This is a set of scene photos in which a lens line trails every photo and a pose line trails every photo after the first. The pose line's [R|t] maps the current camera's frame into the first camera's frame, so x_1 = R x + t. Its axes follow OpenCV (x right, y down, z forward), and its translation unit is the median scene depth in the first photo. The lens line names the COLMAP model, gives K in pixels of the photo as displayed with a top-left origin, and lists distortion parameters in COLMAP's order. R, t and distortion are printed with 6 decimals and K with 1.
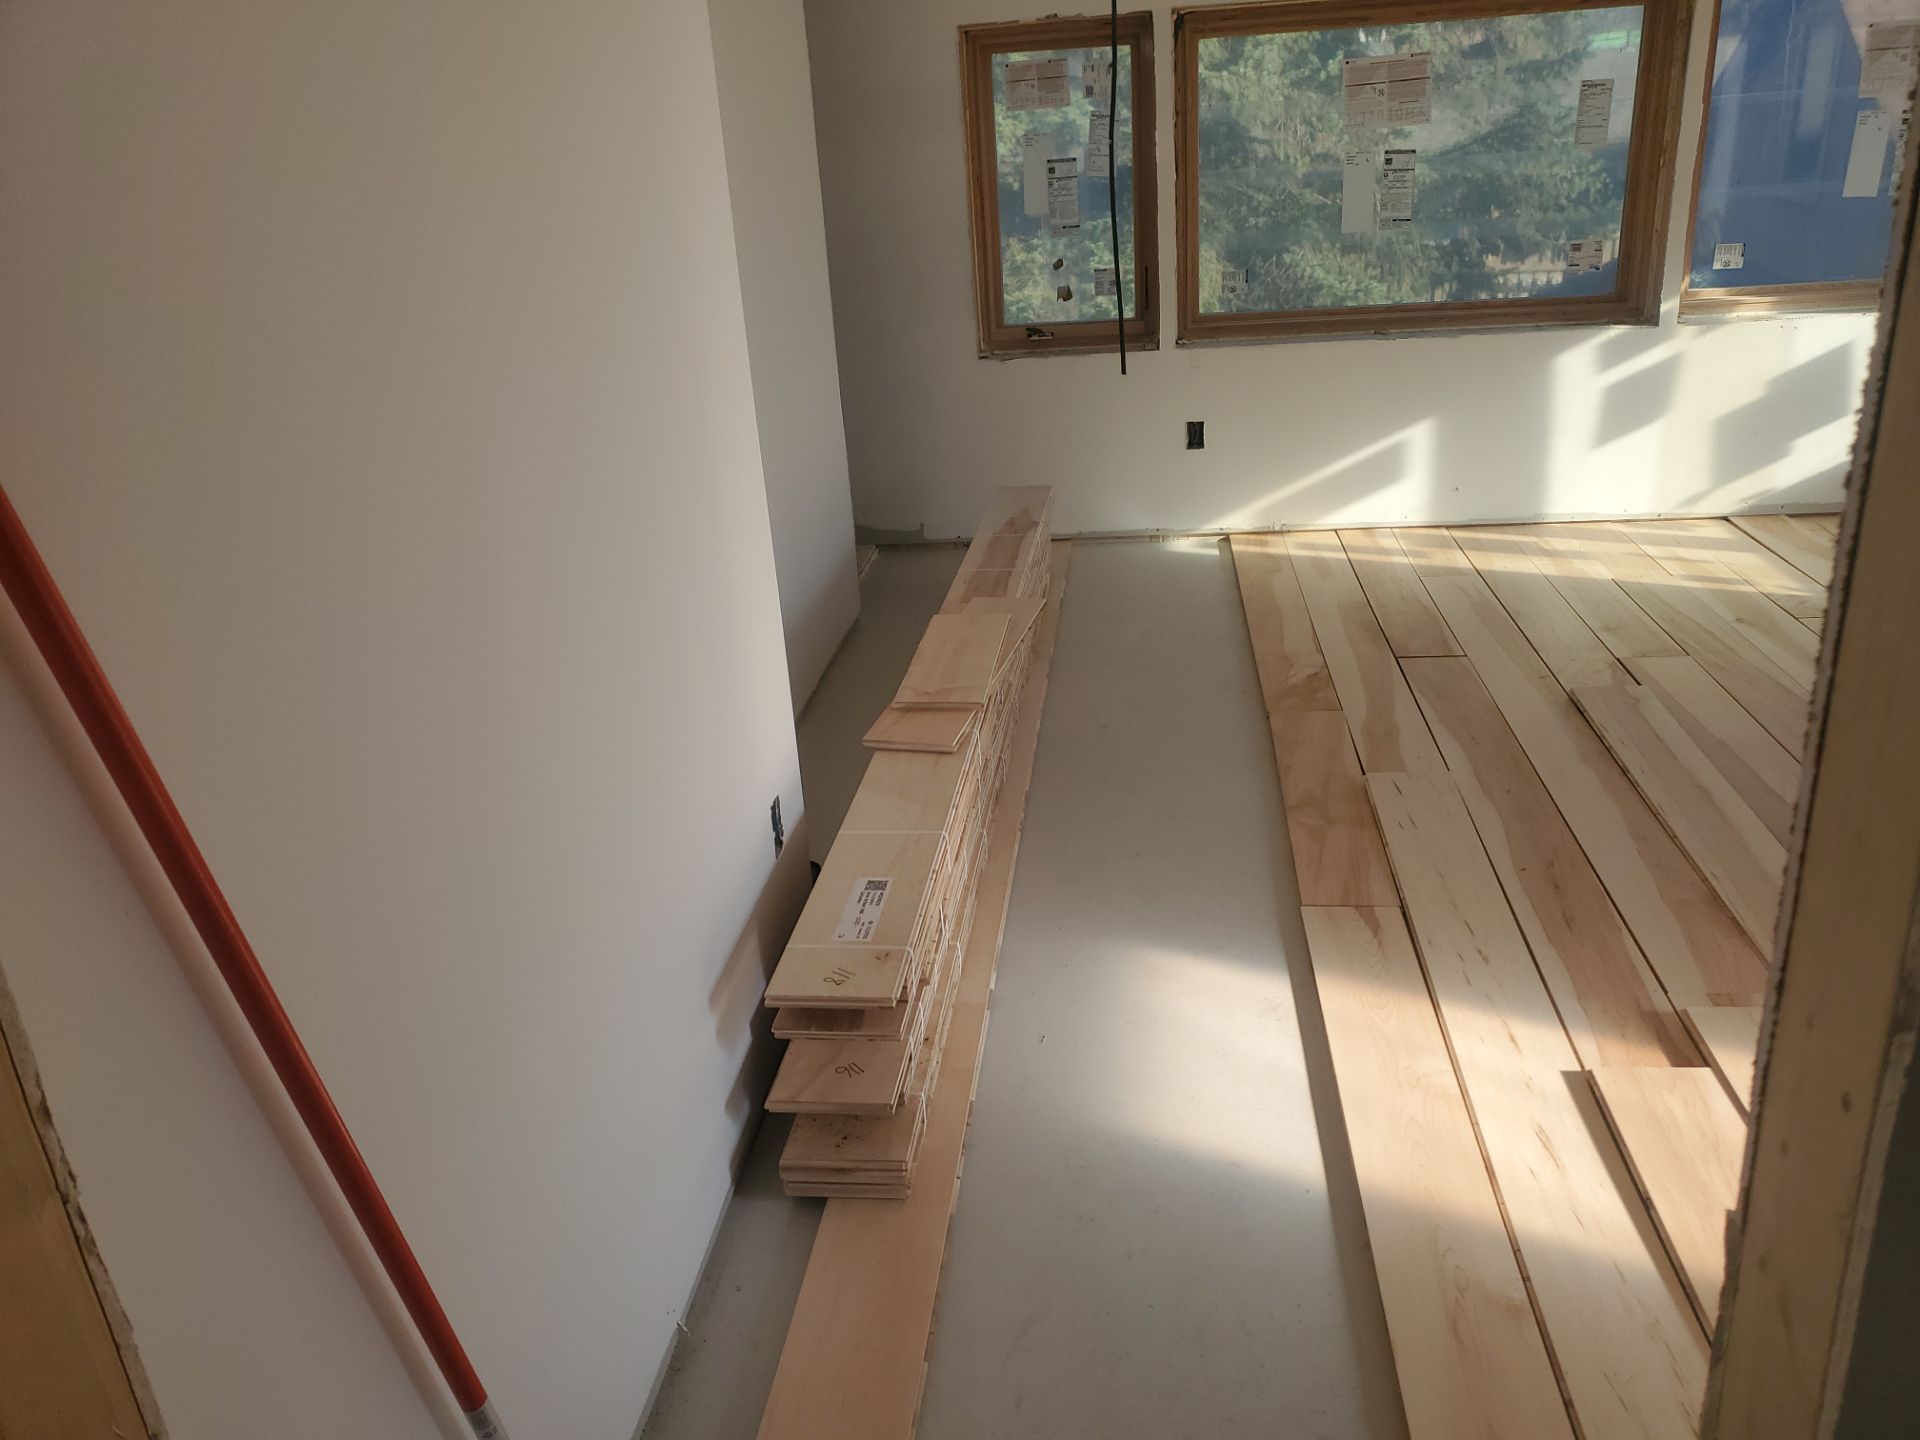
lens RADIAL K [[1485.9, 0, 960.0], [0, 1485.9, 720.0], [0, 0, 1]] dist [0.004090, -0.011175]
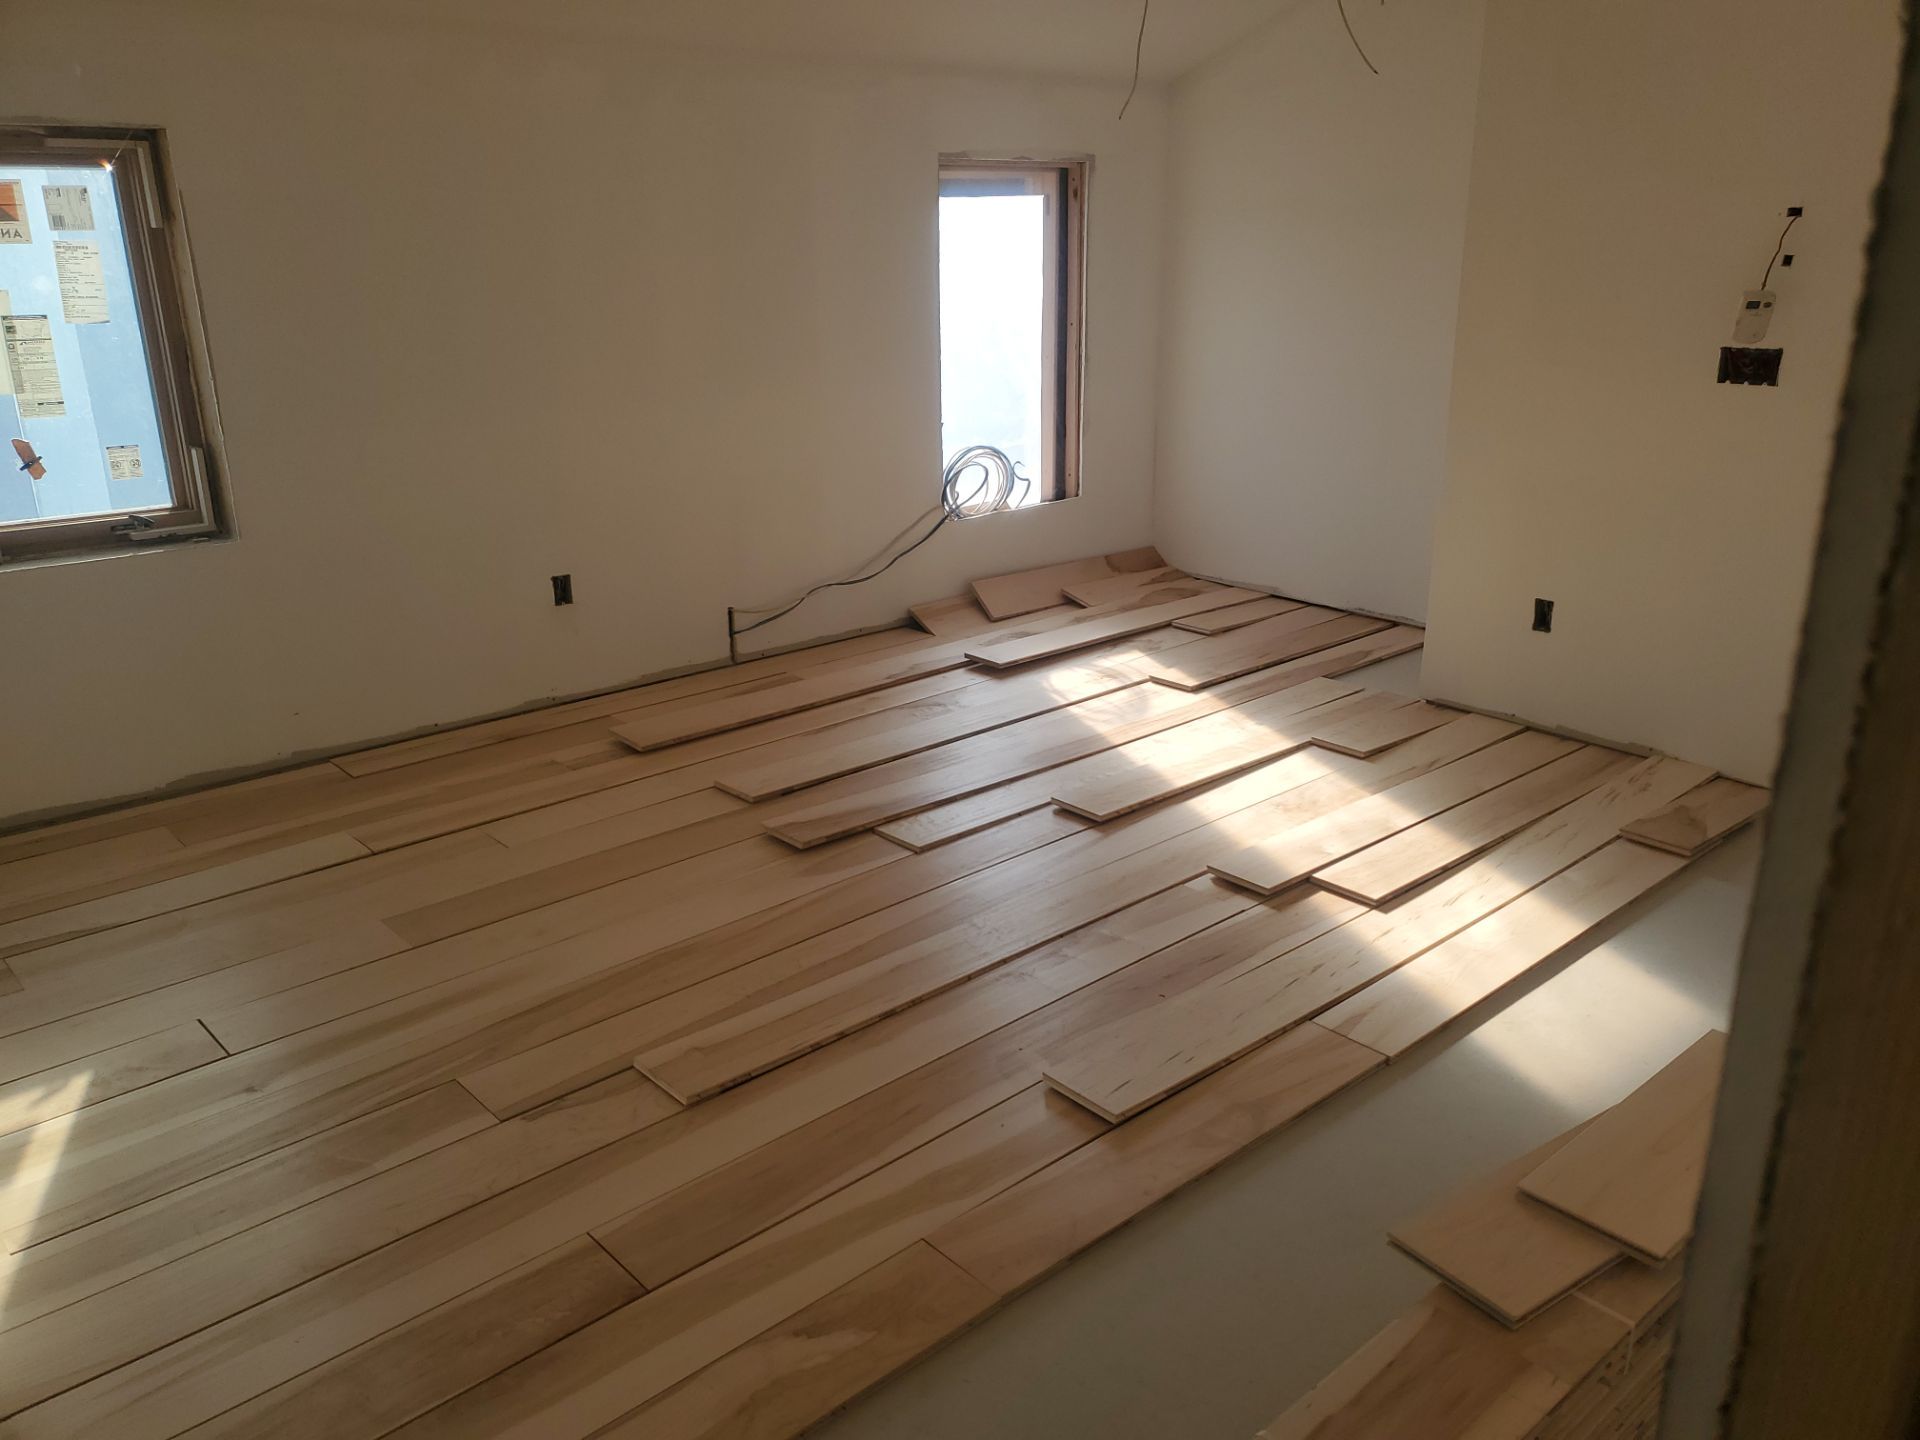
lens RADIAL K [[1517.2, 0, 952.6], [0, 1517.2, 715.7], [0, 0, 1]] dist [-0.001831, 0.066562]
pose [[-0.744388, -0.149265, 0.650851, -0.118416], [0.298969, 0.797044, 0.524728, -0.443649], [-0.597080, 0.585185, -0.548684, 1.045404]]
